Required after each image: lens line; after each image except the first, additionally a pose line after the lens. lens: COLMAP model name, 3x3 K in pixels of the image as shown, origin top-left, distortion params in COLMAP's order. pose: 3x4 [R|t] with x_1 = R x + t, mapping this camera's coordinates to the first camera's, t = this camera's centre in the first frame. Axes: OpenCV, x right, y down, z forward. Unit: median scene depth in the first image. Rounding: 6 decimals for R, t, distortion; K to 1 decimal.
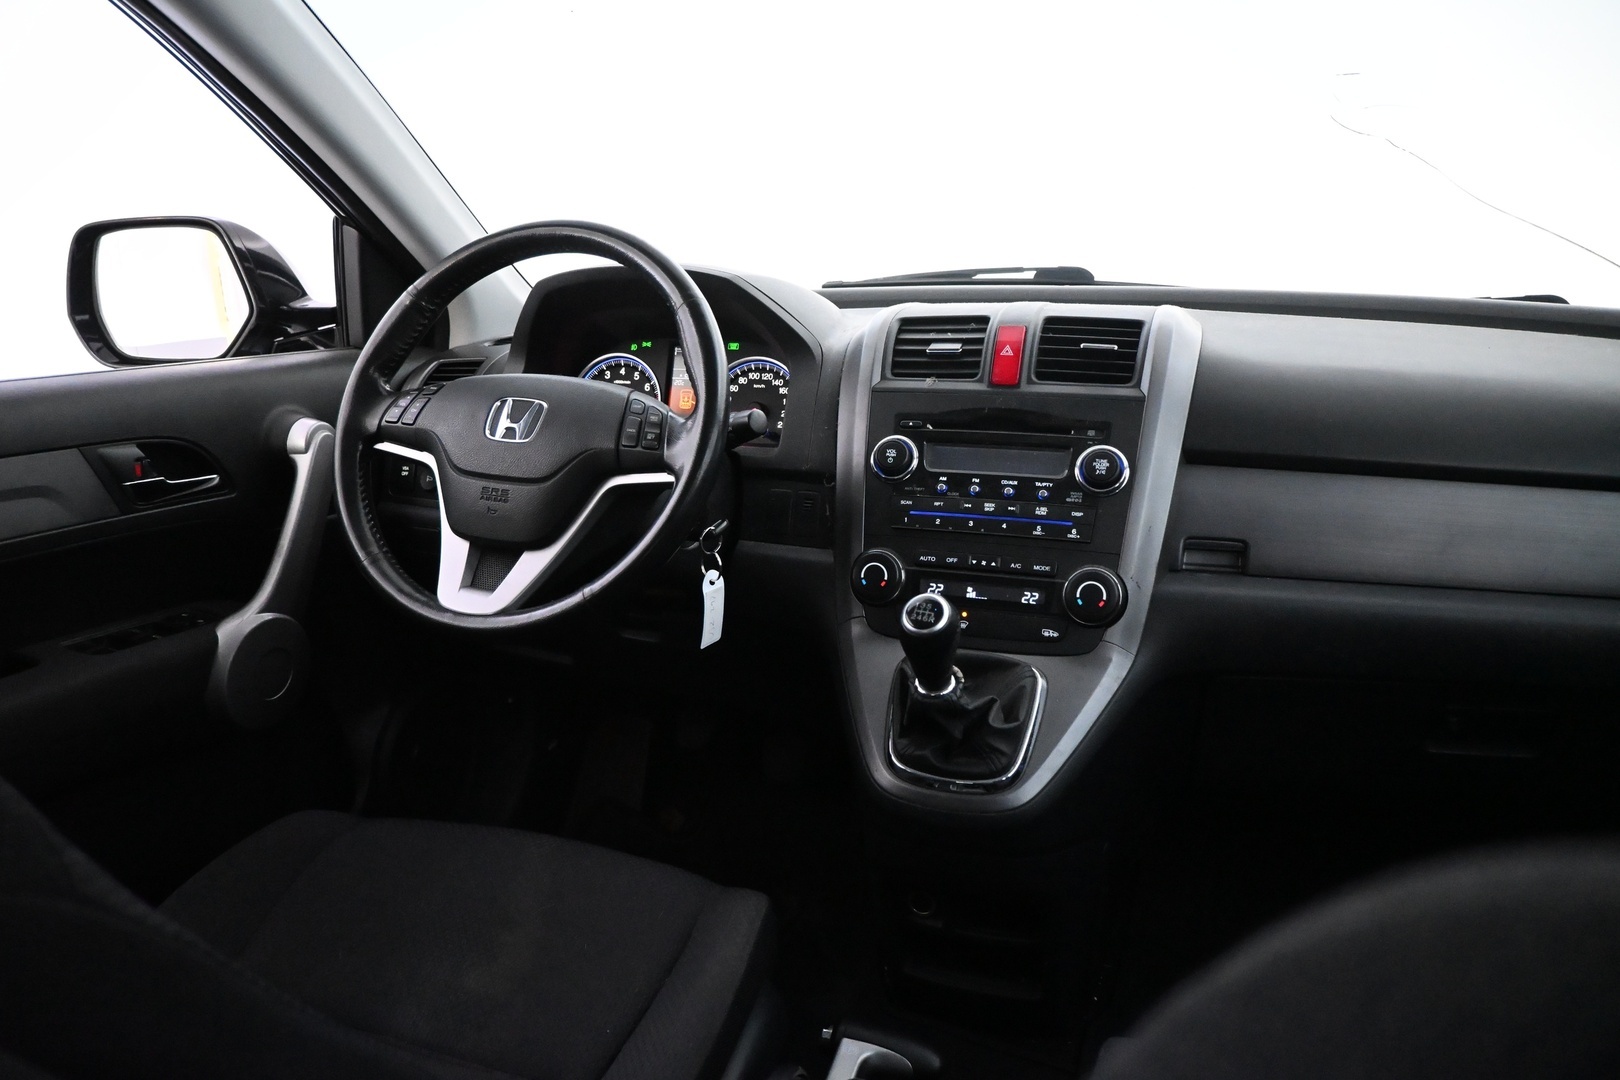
lens RADIAL K [[1148.6, 0, 810.6], [0, 1148.6, 543.8], [0, 0, 1]] dist [-0.001789, -0.000686]
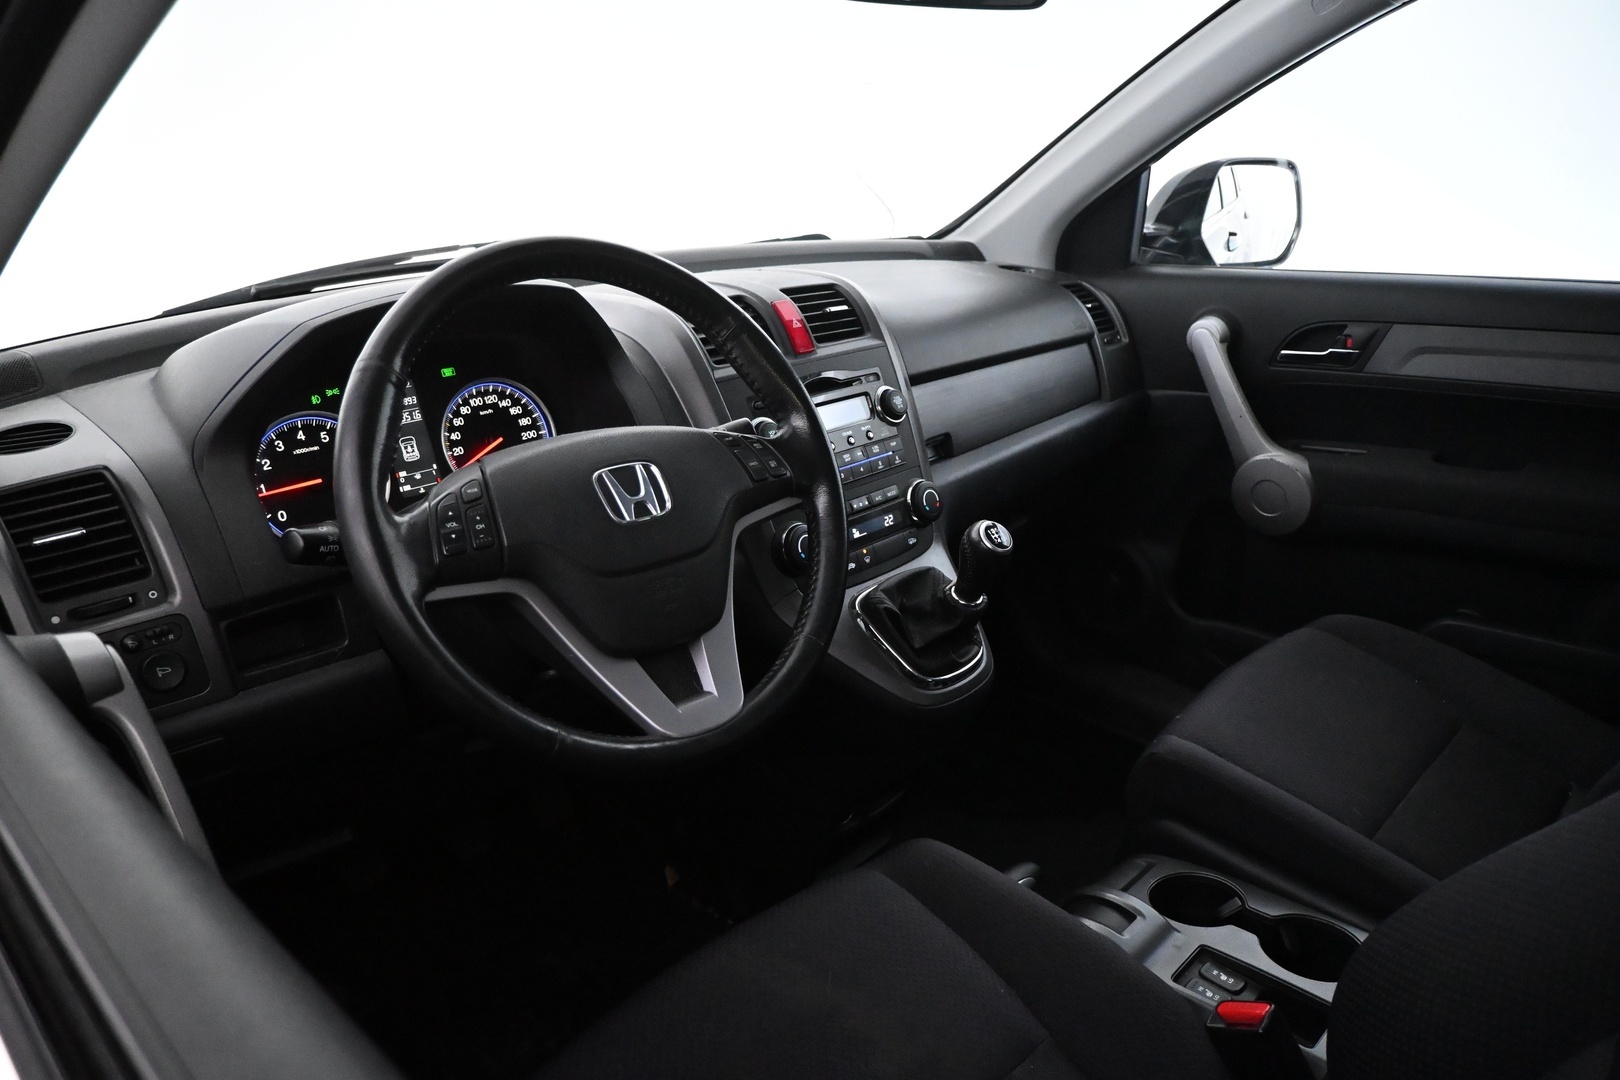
lens RADIAL K [[1148.6, 0, 811.5], [0, 1148.6, 542.1], [0, 0, 1]] dist [-0.001789, -0.000686]
pose [[0.408736, -0.304296, 0.860430, -0.843250], [0.254276, 0.943418, 0.212854, -0.198226], [-0.876515, 0.131785, 0.462983, 0.486087]]
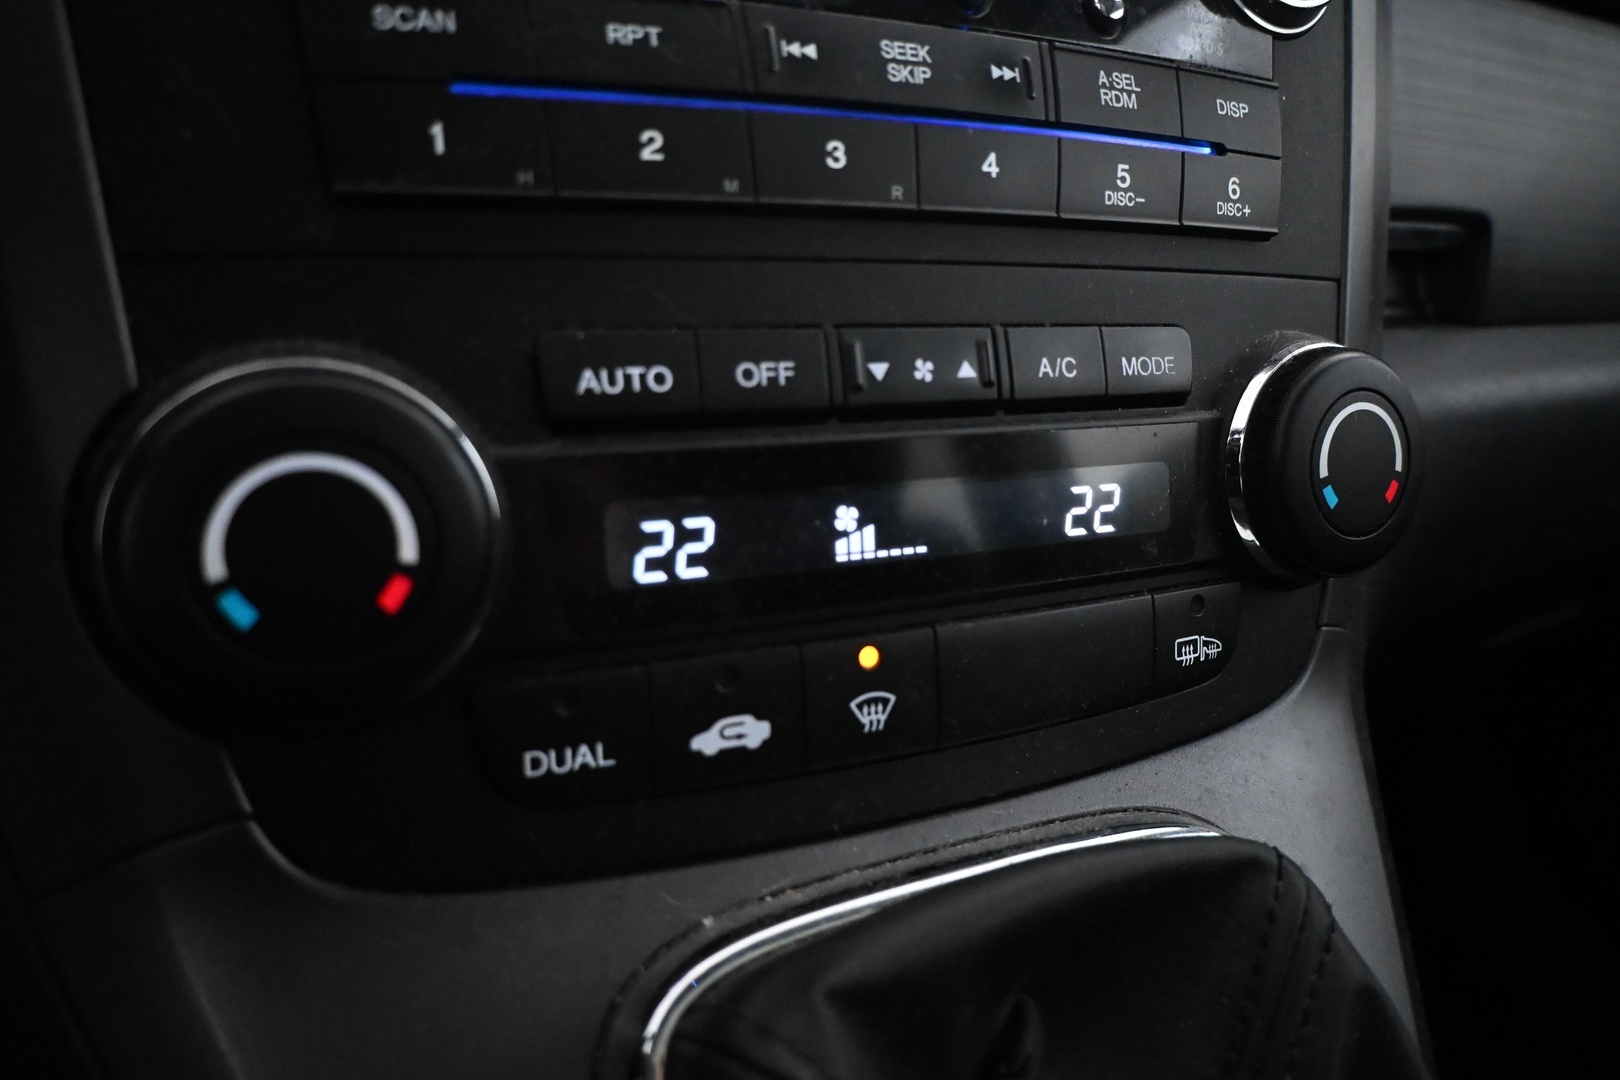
lens RADIAL K [[1148.6, 0, 814.7], [0, 1148.6, 528.4], [0, 0, 1]] dist [-0.001789, -0.000686]
pose [[0.690162, -0.206802, 0.693477, 0.002325], [0.066486, 0.972364, 0.223801, -0.001494], [-0.720594, -0.108352, 0.684838, 0.840263]]
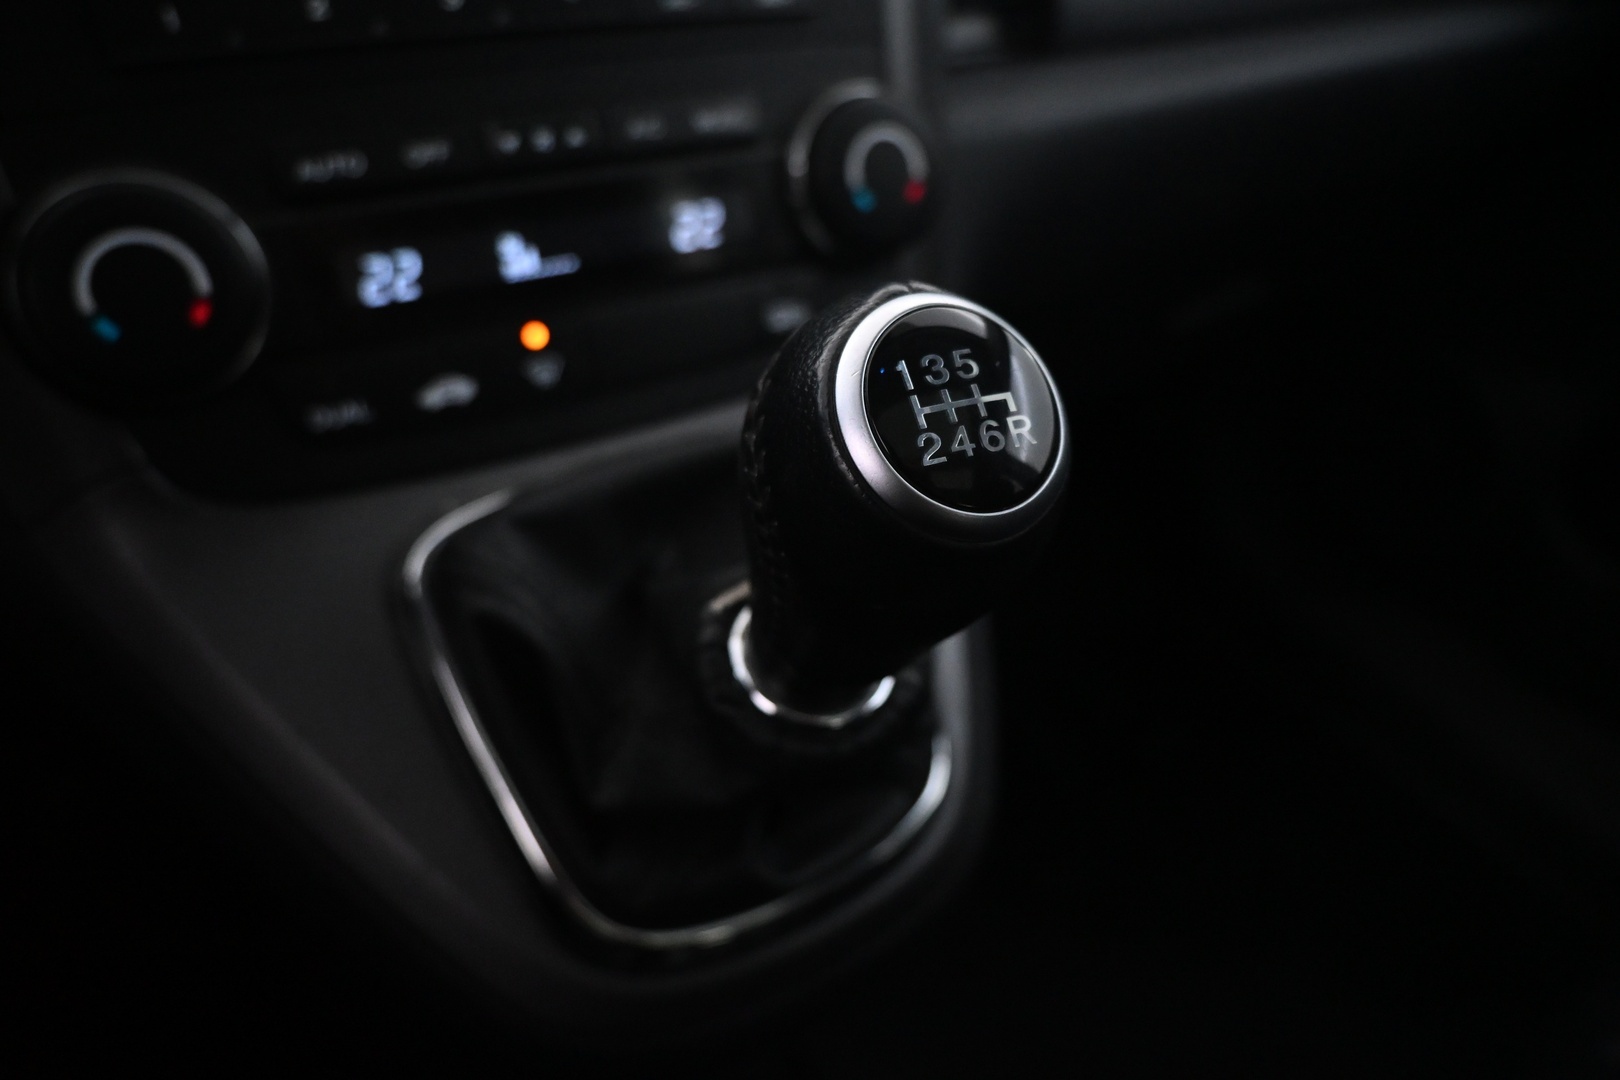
lens RADIAL K [[1148.6, 0, 811.9], [0, 1148.6, 532.0], [0, 0, 1]] dist [-0.001789, -0.000686]
pose [[0.605286, -0.414071, 0.679834, -0.039276], [0.160102, 0.899929, 0.405580, -0.000614], [-0.779741, -0.136649, 0.611008, 0.727235]]
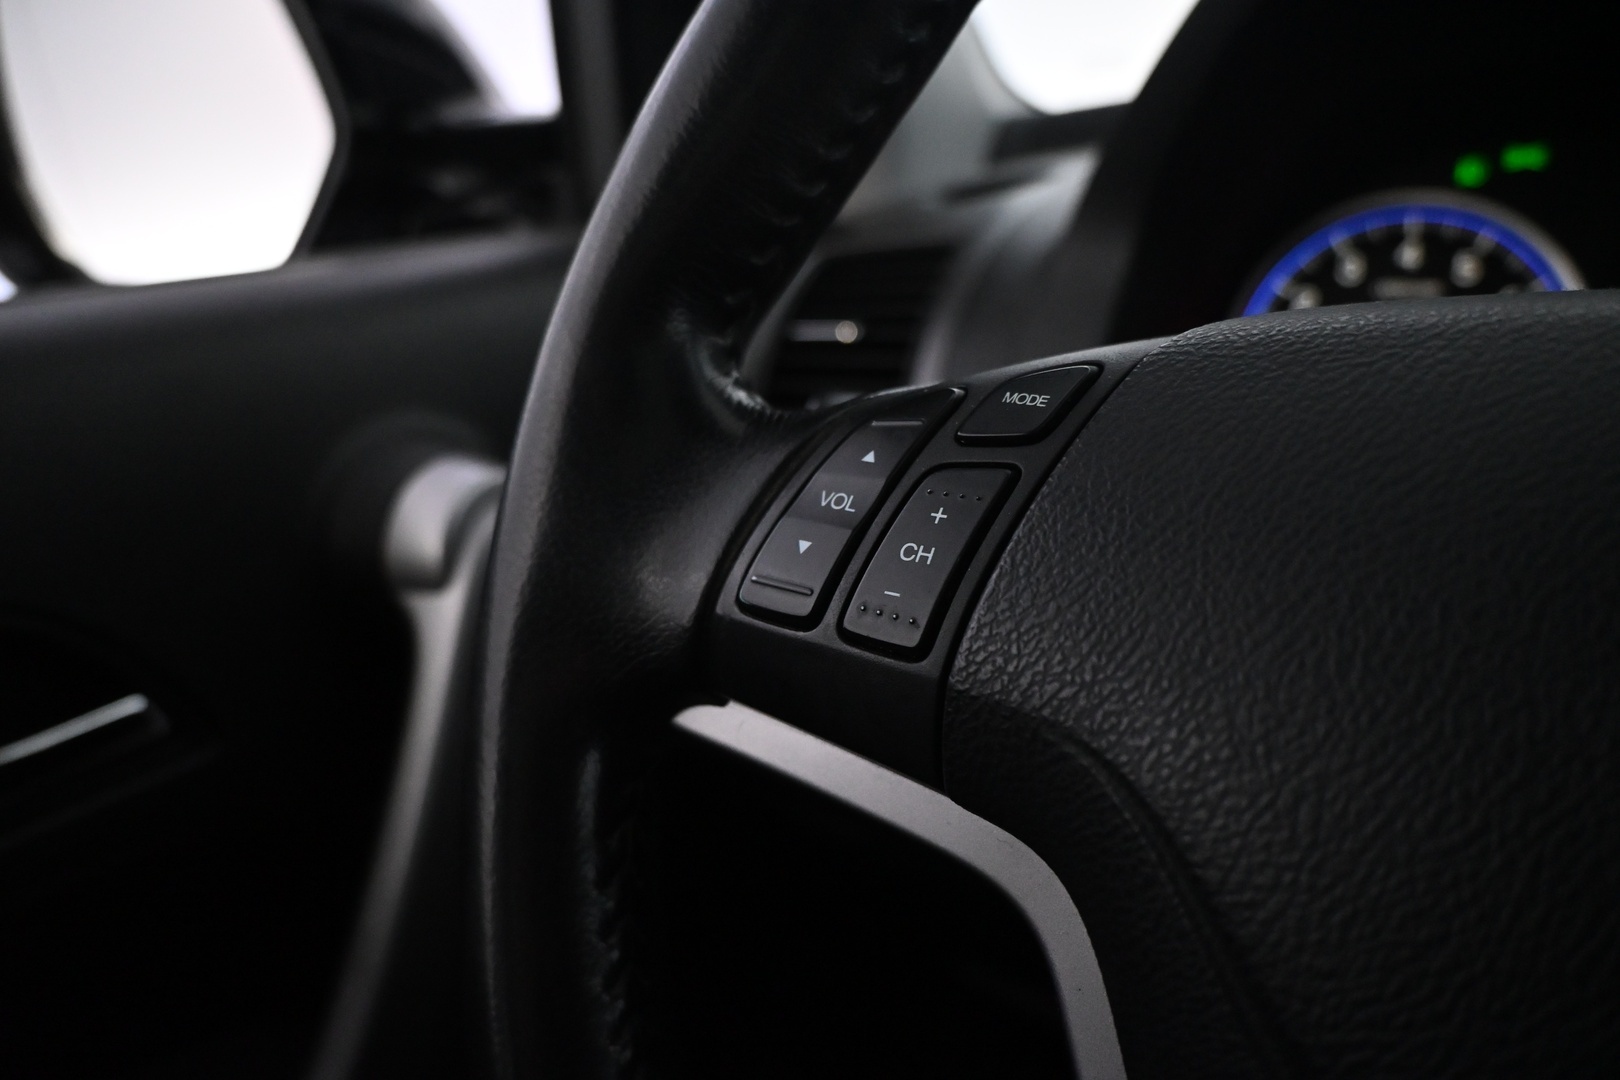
lens RADIAL K [[1148.6, 0, 806.7], [0, 1148.6, 537.6], [0, 0, 1]] dist [-0.001789, -0.000686]
pose [[0.973234, 0.008589, -0.229655, -0.312245], [0.010816, 0.996482, 0.083103, -0.126186], [0.229561, -0.083363, 0.969718, 0.814614]]
